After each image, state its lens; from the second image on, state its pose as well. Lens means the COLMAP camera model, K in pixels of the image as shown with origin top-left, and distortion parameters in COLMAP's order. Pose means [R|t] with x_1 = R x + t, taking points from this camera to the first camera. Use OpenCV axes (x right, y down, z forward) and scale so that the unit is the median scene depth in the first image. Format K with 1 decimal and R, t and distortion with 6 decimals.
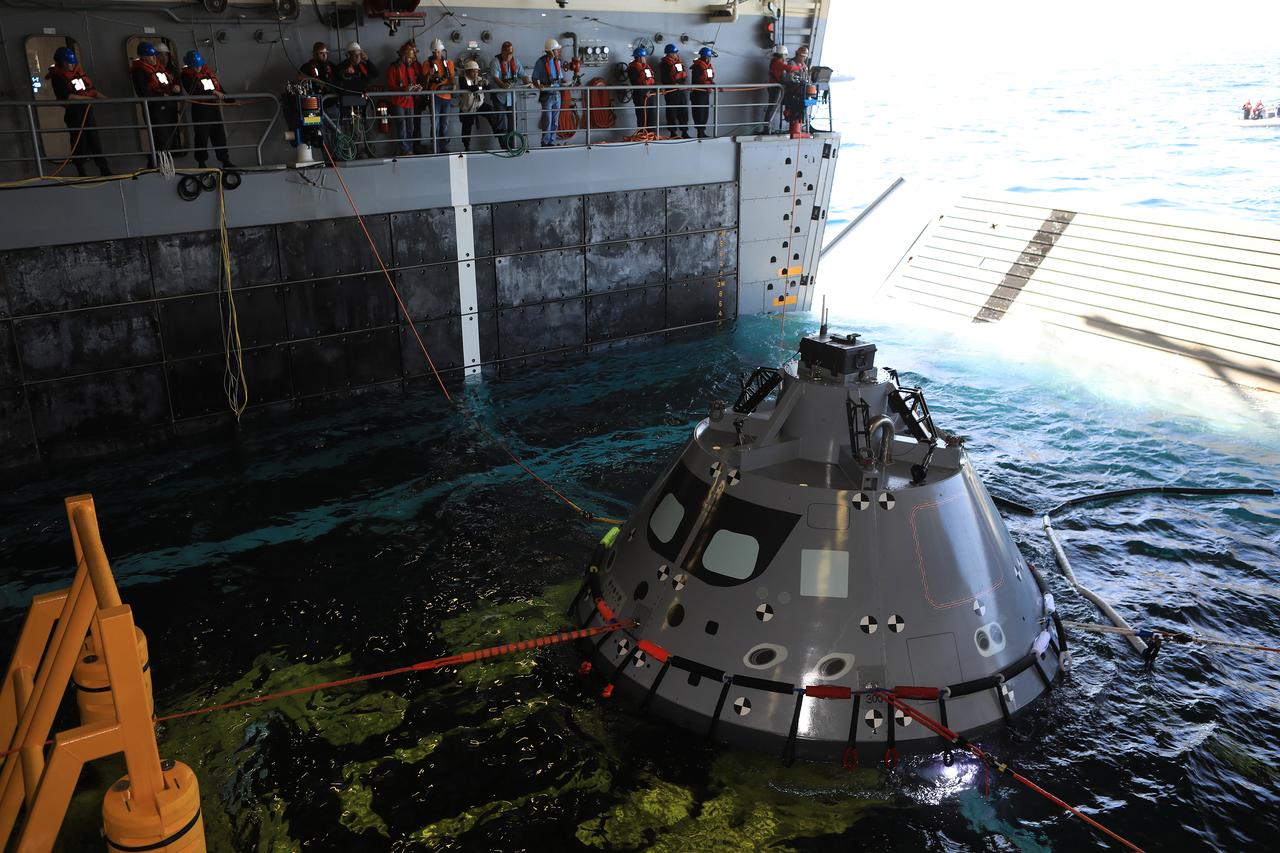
lens RADIAL K [[1022.7, 0, 640.0], [0, 1022.7, 426.5], [0, 0, 1]] dist [-0.072962, 0.000240]
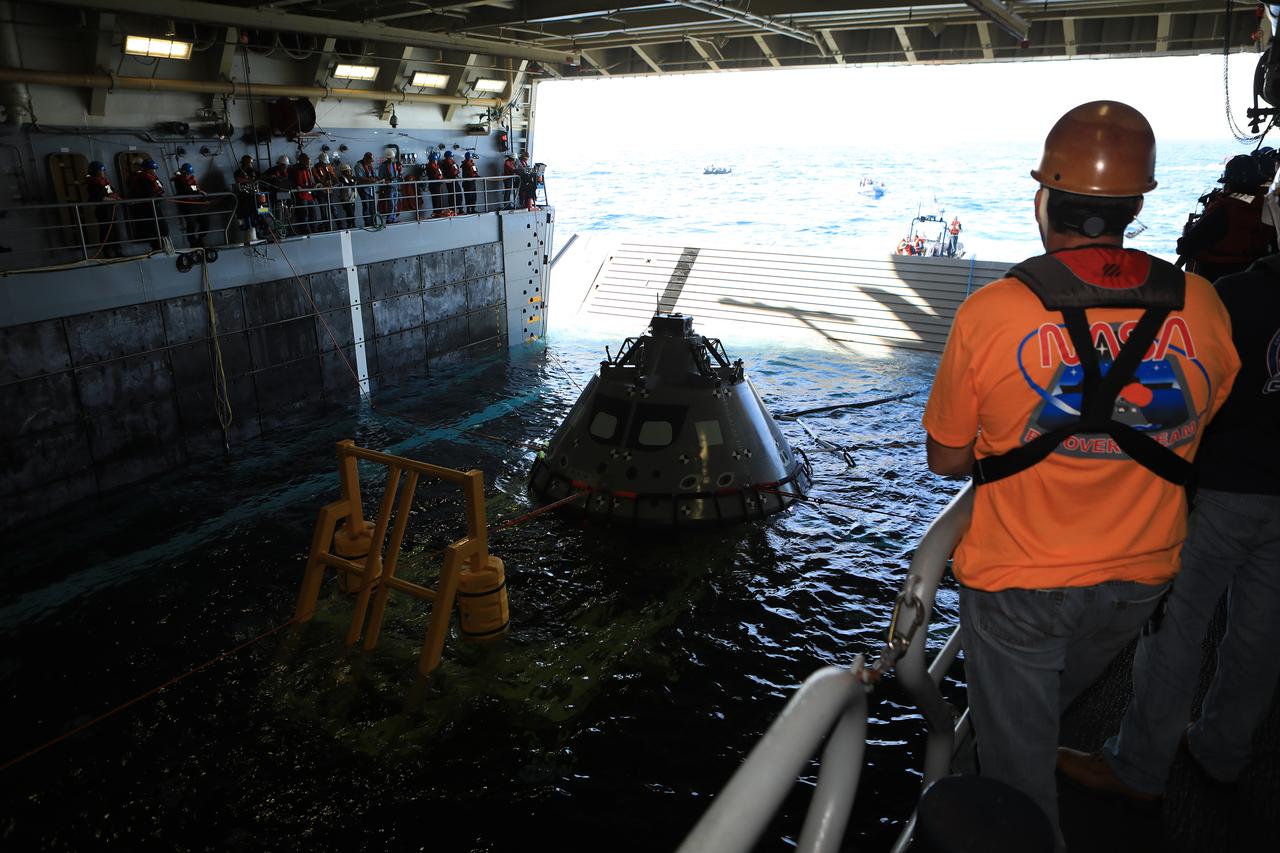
lens RADIAL K [[812.6, 0, 640.0], [0, 812.6, 426.5], [0, 0, 1]] dist [-0.075833, 0.002380]
pose [[0.899235, -0.144302, 0.412981, -0.290261], [0.151440, 0.988343, 0.015592, 0.045557], [-0.410418, 0.048521, 0.910606, -0.169549]]
